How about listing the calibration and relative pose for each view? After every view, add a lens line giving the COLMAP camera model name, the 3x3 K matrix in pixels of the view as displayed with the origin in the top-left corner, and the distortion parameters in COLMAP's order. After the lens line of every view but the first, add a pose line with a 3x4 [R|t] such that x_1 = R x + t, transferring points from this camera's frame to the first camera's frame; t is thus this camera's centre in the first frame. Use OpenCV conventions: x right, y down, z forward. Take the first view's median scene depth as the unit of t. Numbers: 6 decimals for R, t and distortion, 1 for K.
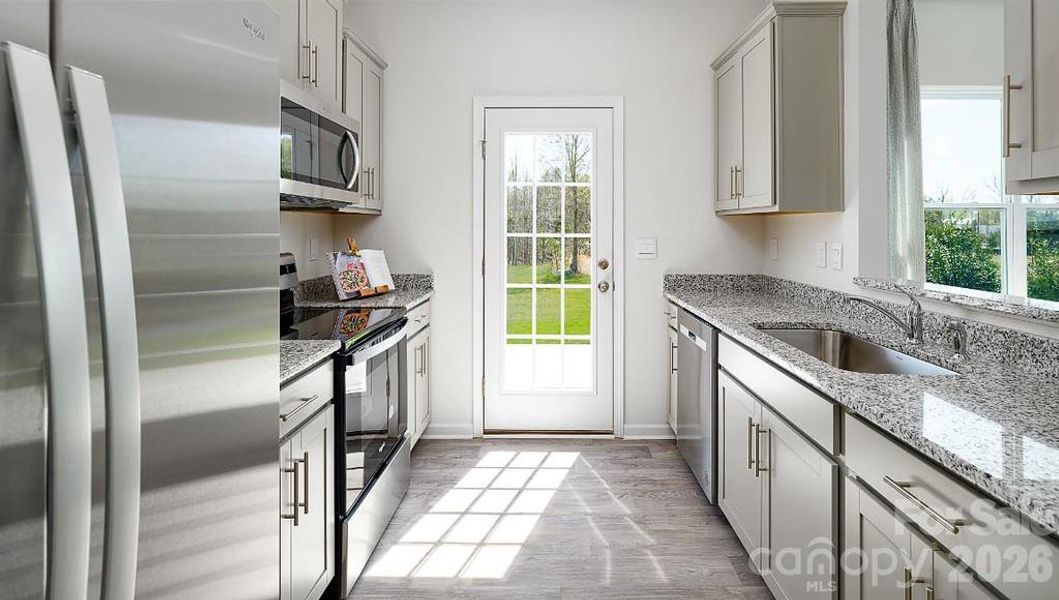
lens RADIAL K [[491.5, 0, 552.5], [0, 491.5, 203.1], [0, 0, 1]] dist [0.000862, 0.000258]
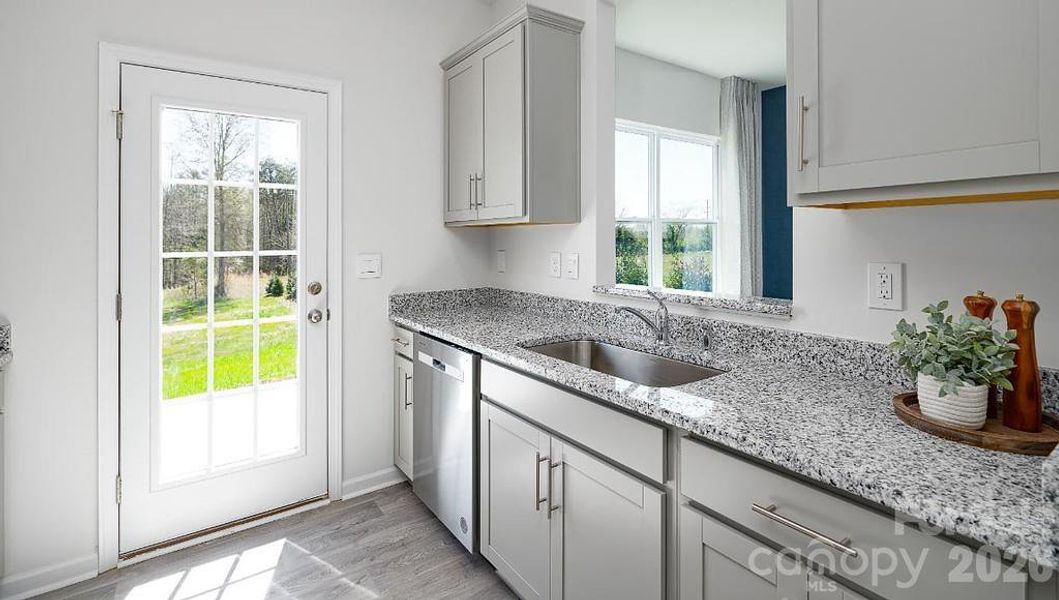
lens RADIAL K [[486.0, 0, 525.9], [0, 486.0, 223.0], [0, 0, 1]] dist [0.000428, 0.000226]
pose [[0.820836, 0.005572, 0.571136, -0.076671], [-0.013481, 0.999863, 0.009621, 0.007734], [-0.571004, -0.015596, 0.820799, 0.188746]]
